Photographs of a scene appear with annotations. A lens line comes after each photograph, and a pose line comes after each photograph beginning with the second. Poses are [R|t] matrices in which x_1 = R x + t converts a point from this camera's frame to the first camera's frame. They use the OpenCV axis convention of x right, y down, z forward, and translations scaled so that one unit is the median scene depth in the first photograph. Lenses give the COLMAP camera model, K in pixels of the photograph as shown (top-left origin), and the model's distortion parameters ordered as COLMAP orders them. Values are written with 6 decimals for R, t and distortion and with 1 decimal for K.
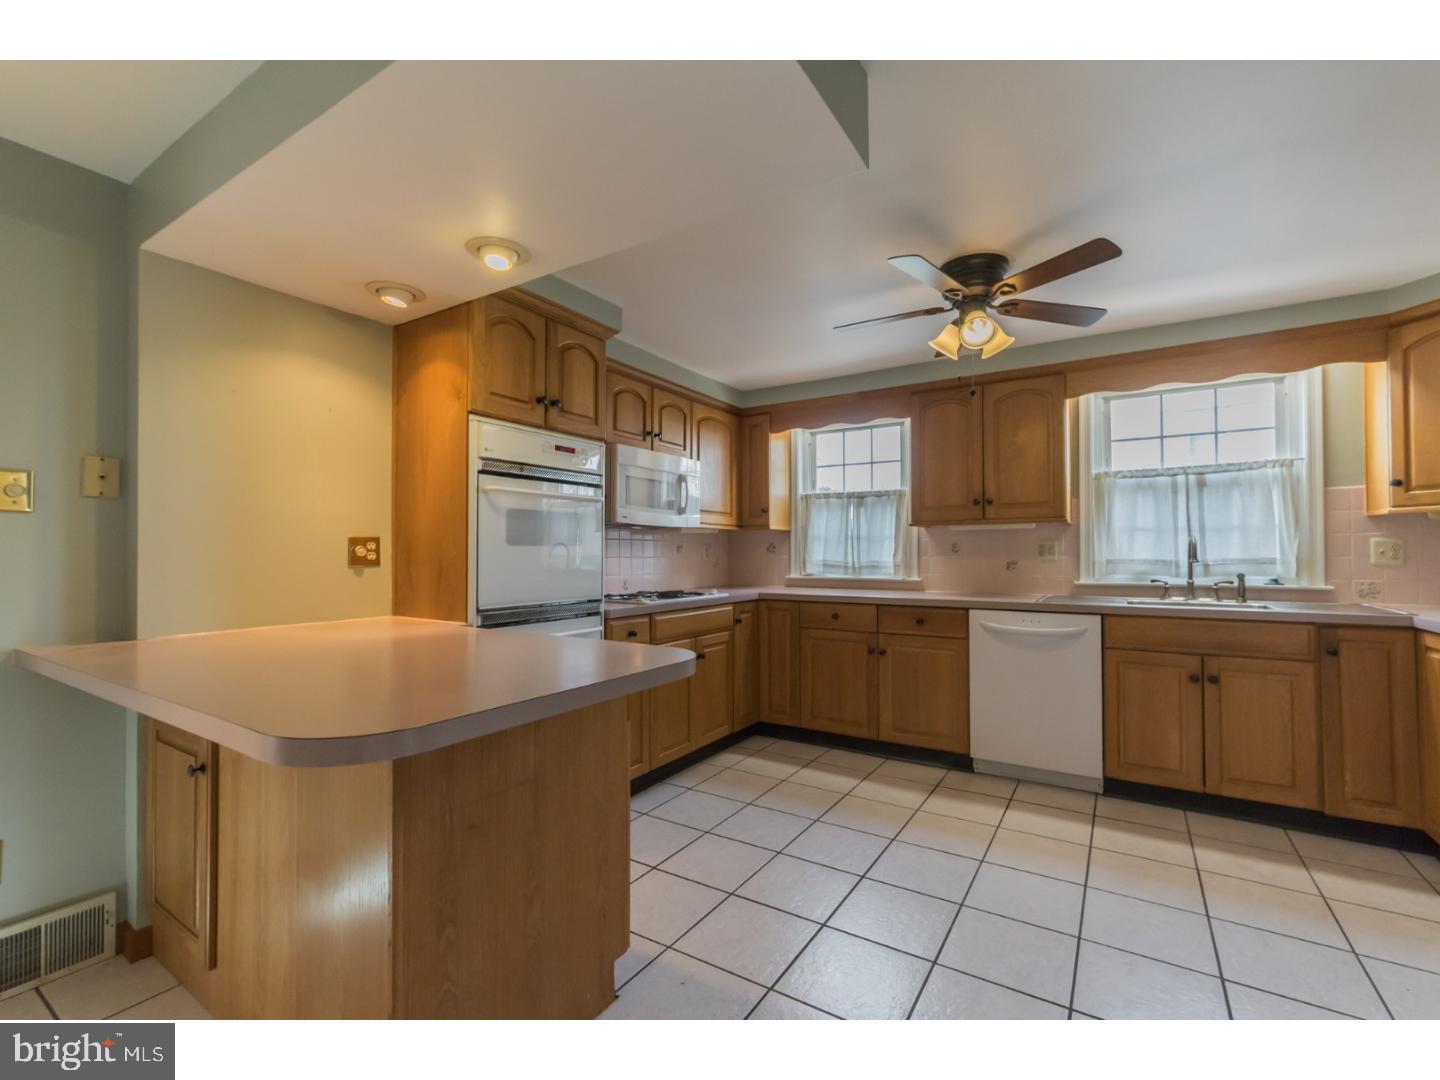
lens RADIAL K [[631.2, 0, 720.0], [0, 631.2, 540.0], [0, 0, 1]] dist [0.000491, -0.000048]
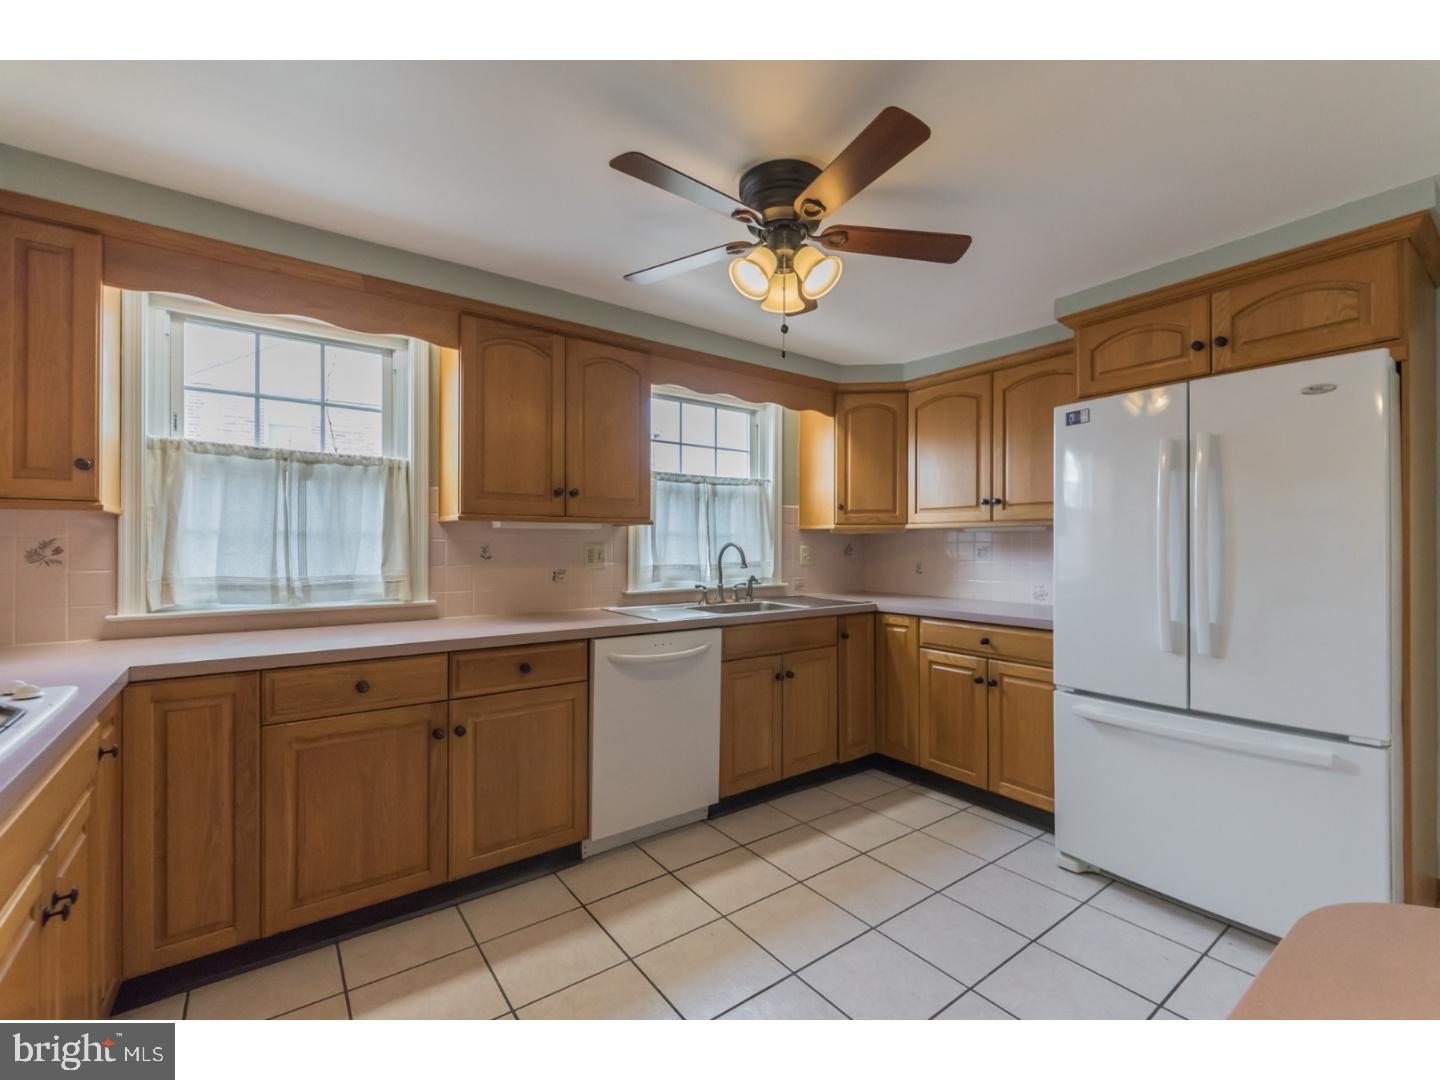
lens RADIAL K [[628.4, 0, 757.7], [0, 628.4, 542.8], [0, 0, 1]] dist [-0.001297, -0.000705]
pose [[0.320698, 0.007320, 0.947153, -0.220109], [-0.022643, 0.999744, -0.000060, -0.006286], [-0.946911, -0.021427, 0.320781, 0.556797]]
